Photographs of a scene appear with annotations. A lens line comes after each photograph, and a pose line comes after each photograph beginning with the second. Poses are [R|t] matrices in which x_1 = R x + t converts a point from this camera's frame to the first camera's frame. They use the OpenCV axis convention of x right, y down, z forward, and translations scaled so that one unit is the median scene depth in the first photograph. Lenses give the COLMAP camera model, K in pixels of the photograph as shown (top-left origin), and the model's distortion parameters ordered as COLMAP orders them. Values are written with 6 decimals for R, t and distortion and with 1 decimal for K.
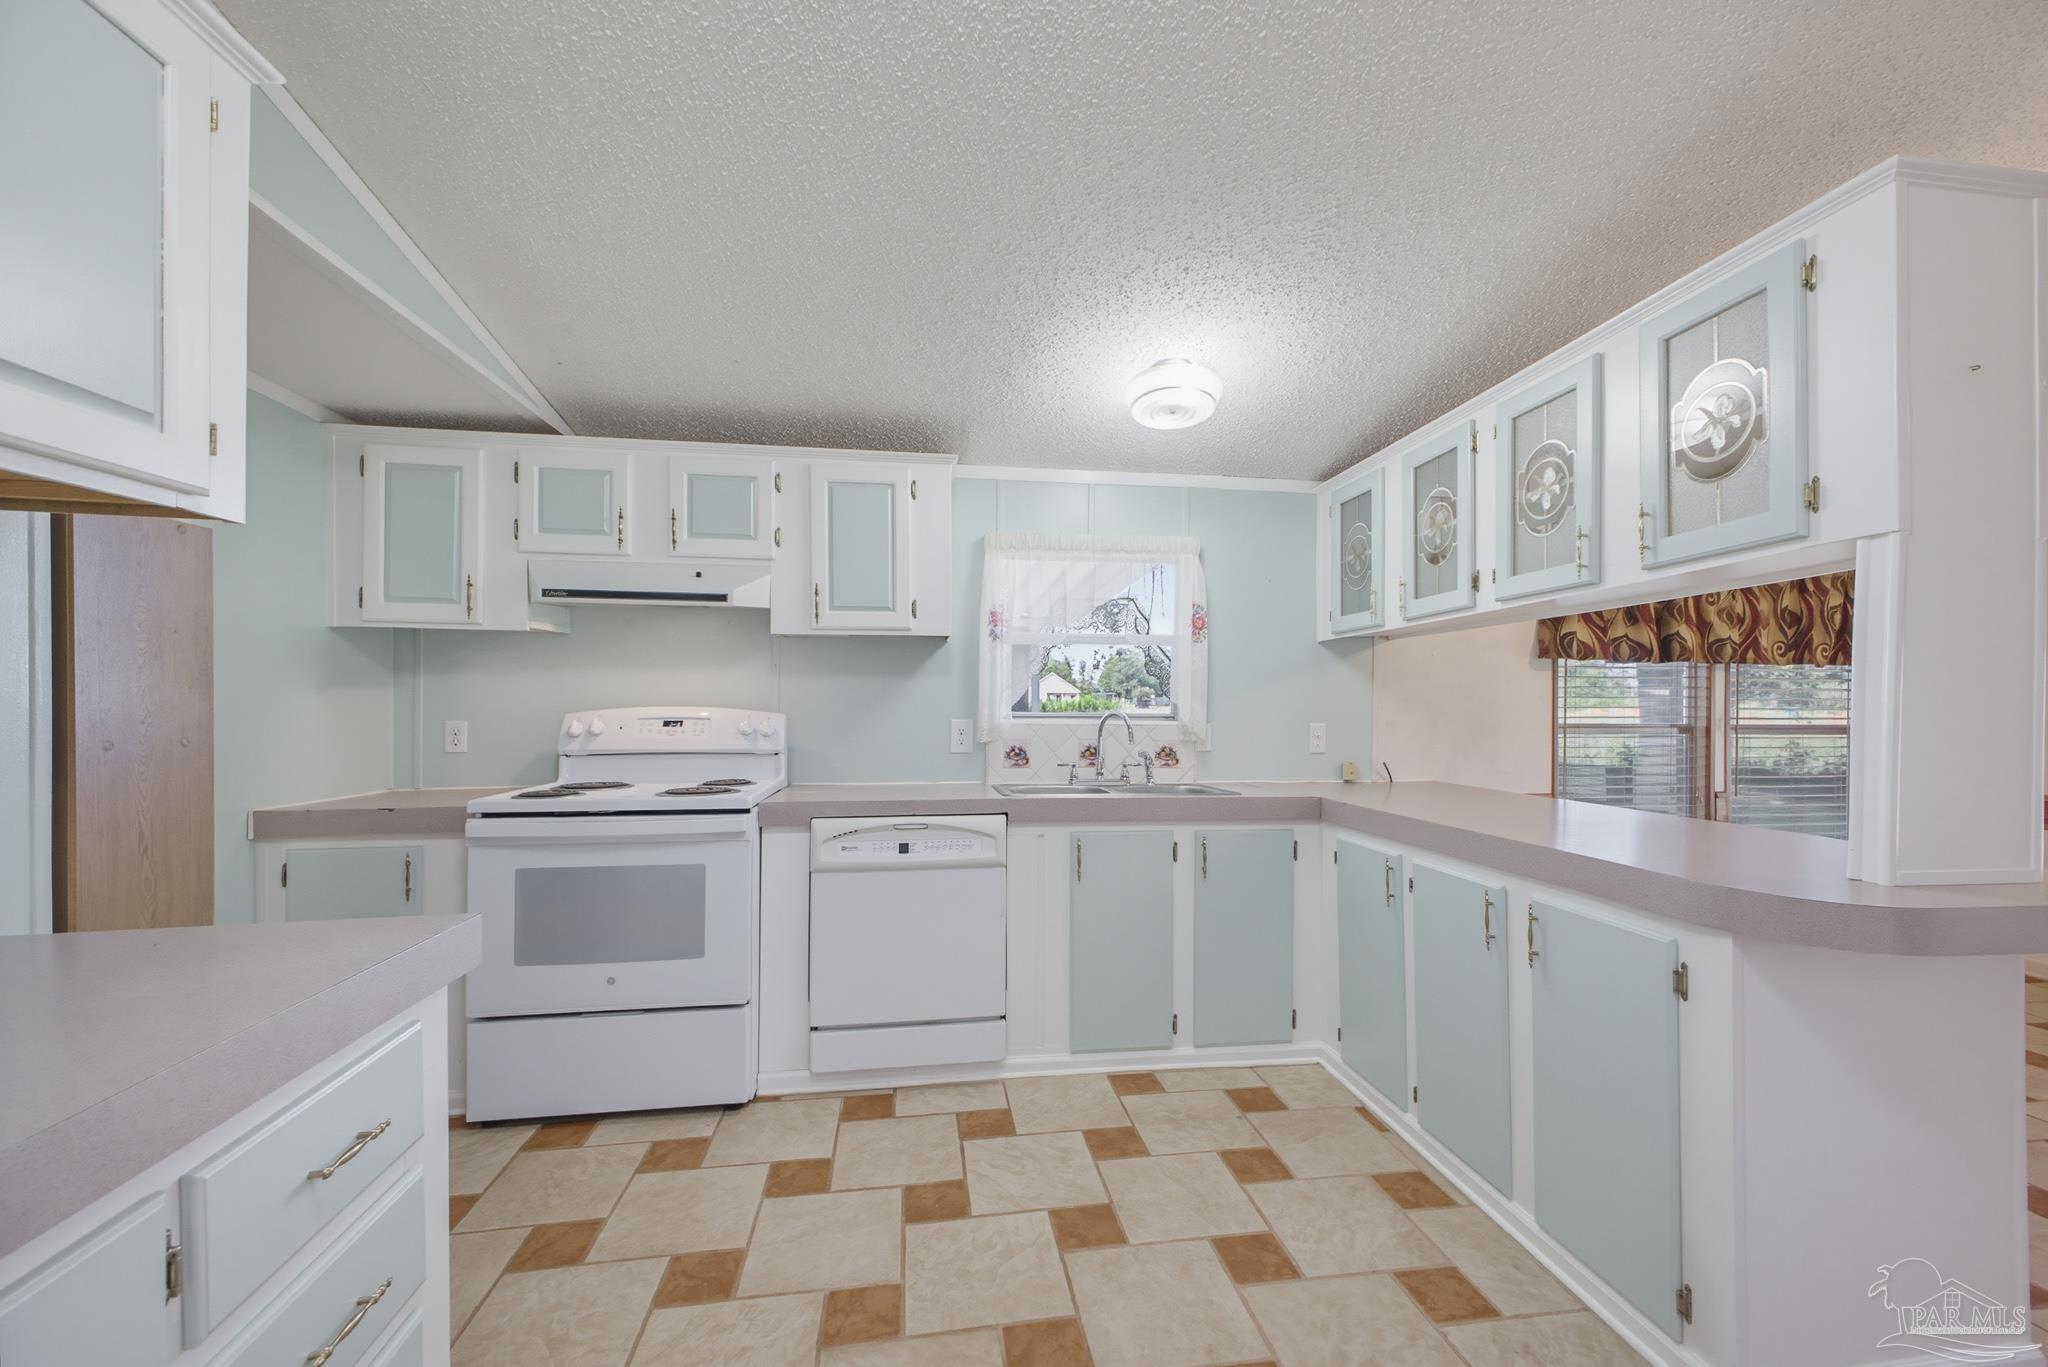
lens RADIAL K [[826.1, 0, 1034.5], [0, 826.1, 703.7], [0, 0, 1]] dist [0.021413, -0.000181]
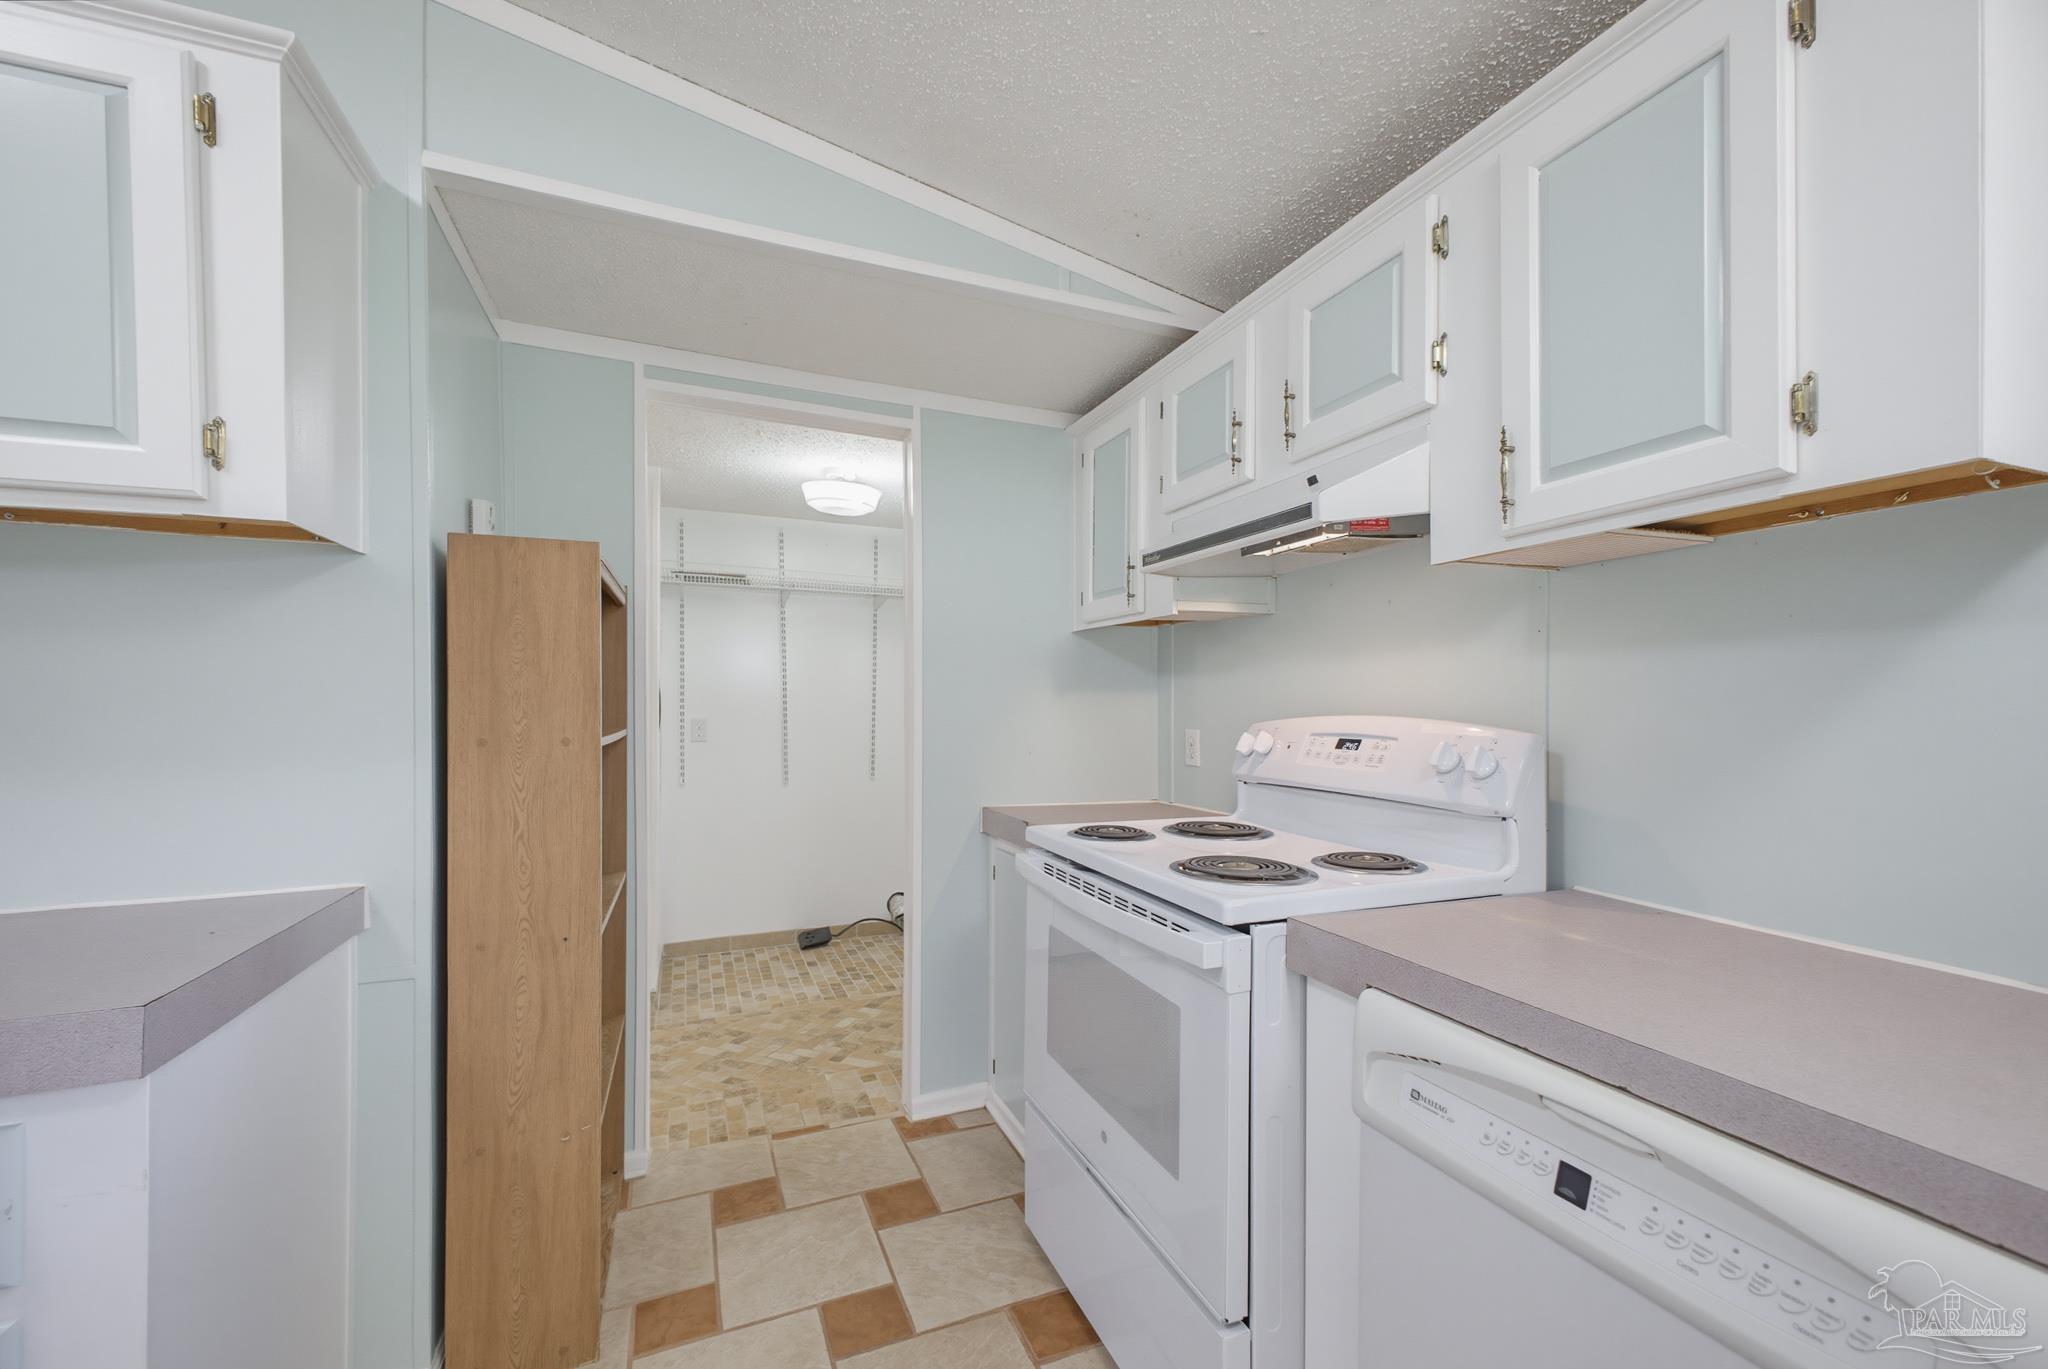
lens RADIAL K [[814.7, 0, 1031.0], [0, 814.7, 708.3], [0, 0, 1]] dist [-0.000480, -0.000139]
pose [[0.244709, 0.003232, -0.969591, 0.081745], [-0.005903, 0.999981, 0.001844, -0.001621], [0.969579, 0.005272, 0.244723, 0.693616]]
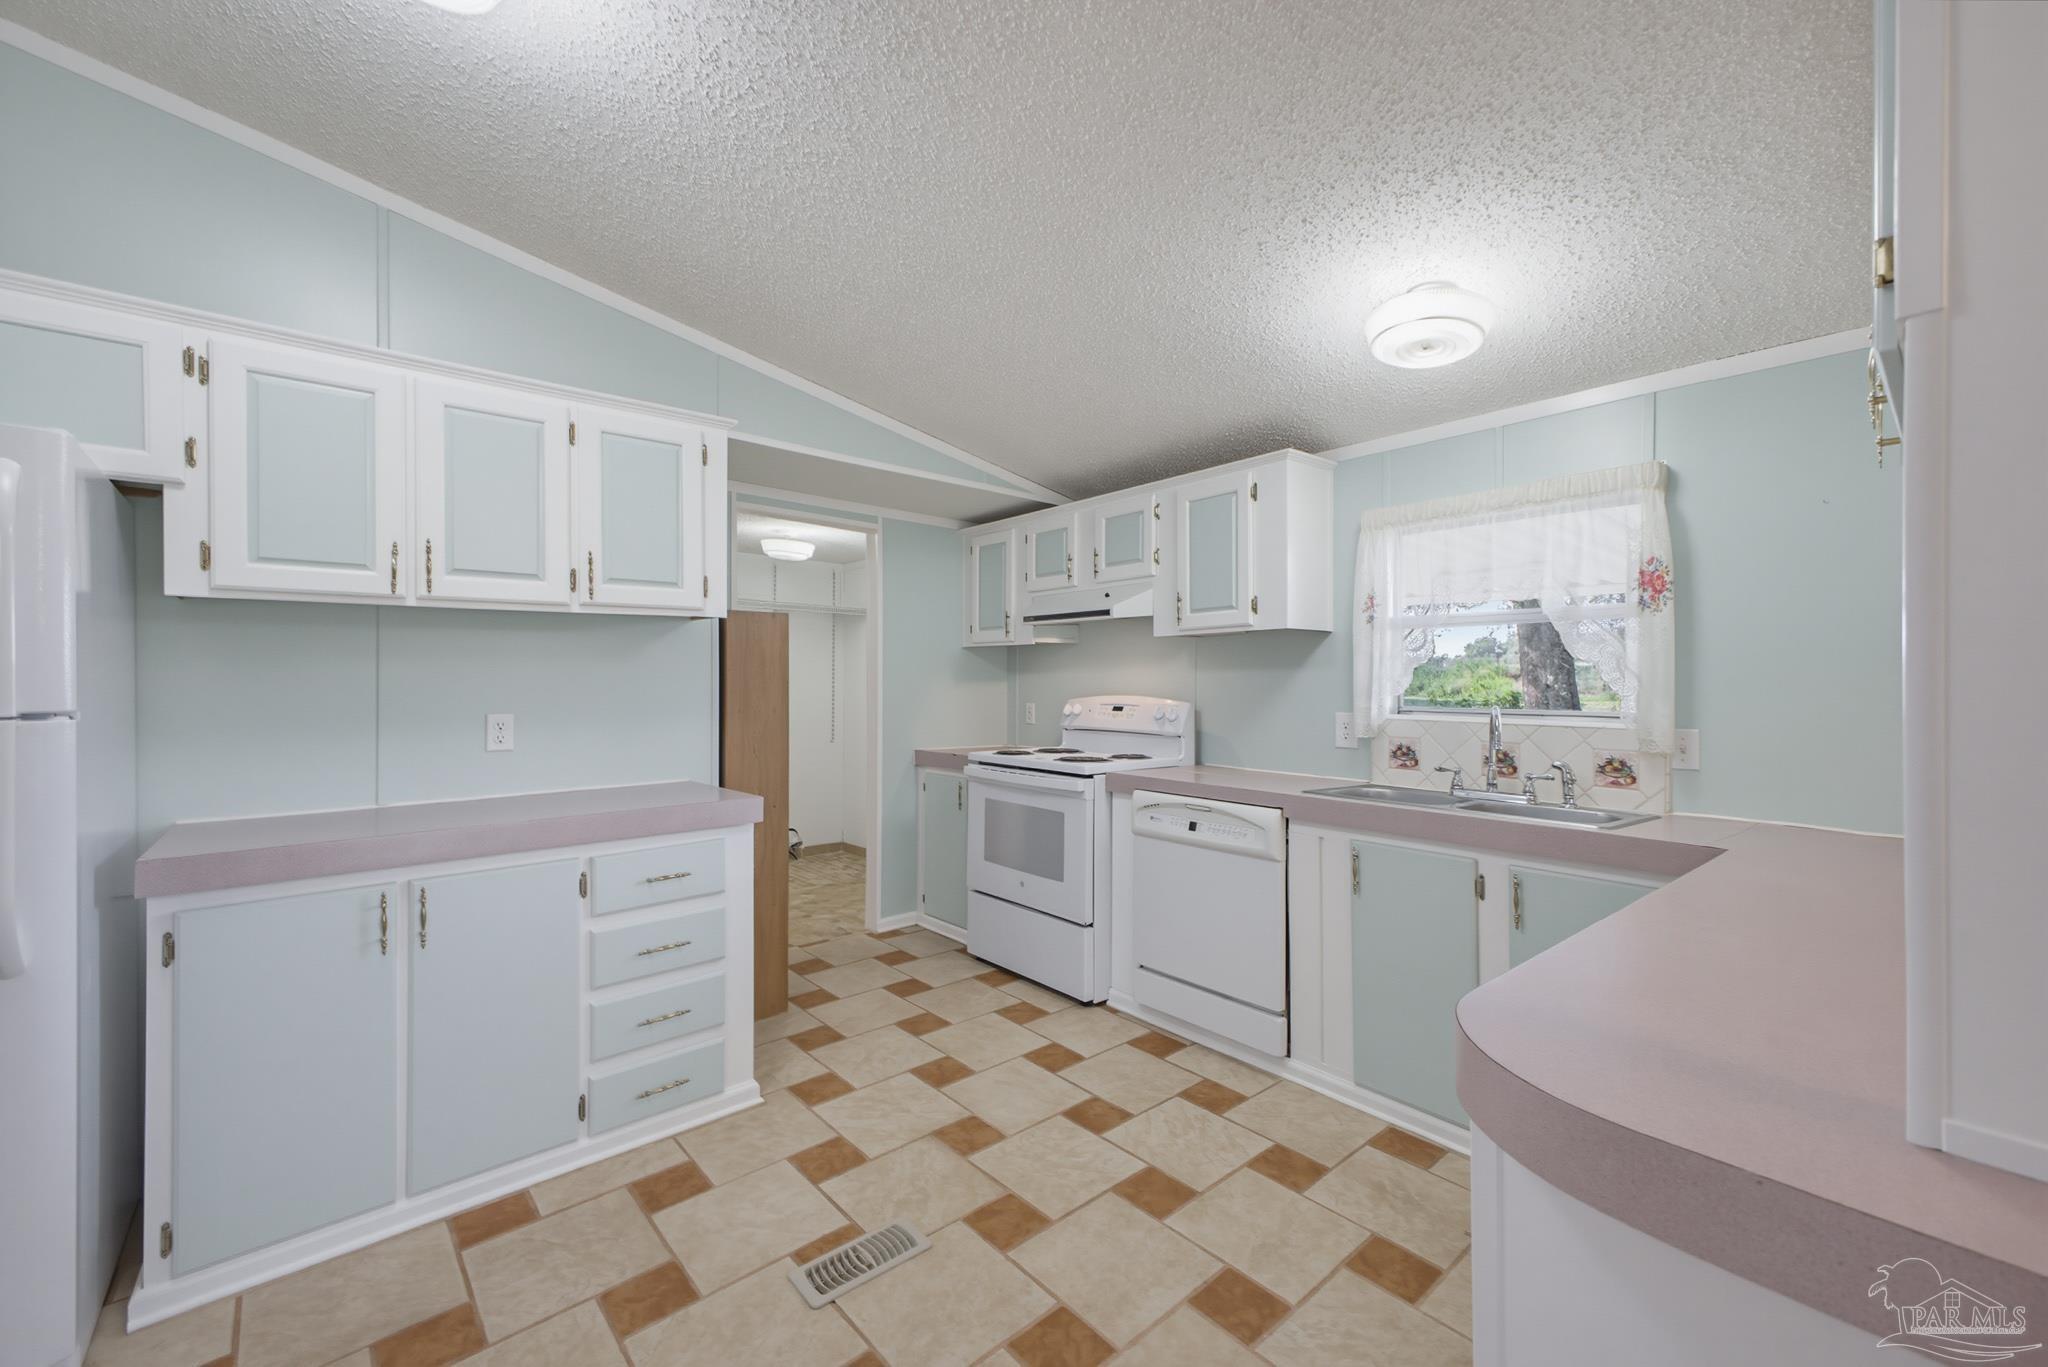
lens RADIAL K [[820.3, 0, 1024.0], [0, 820.3, 683.5], [0, 0, 1]] dist [0.020236, -0.000266]
pose [[0.530669, -0.001753, -0.847577, 0.624838], [-0.005618, 0.999969, -0.005585, -0.008960], [0.847560, 0.007725, 0.530643, 0.211948]]
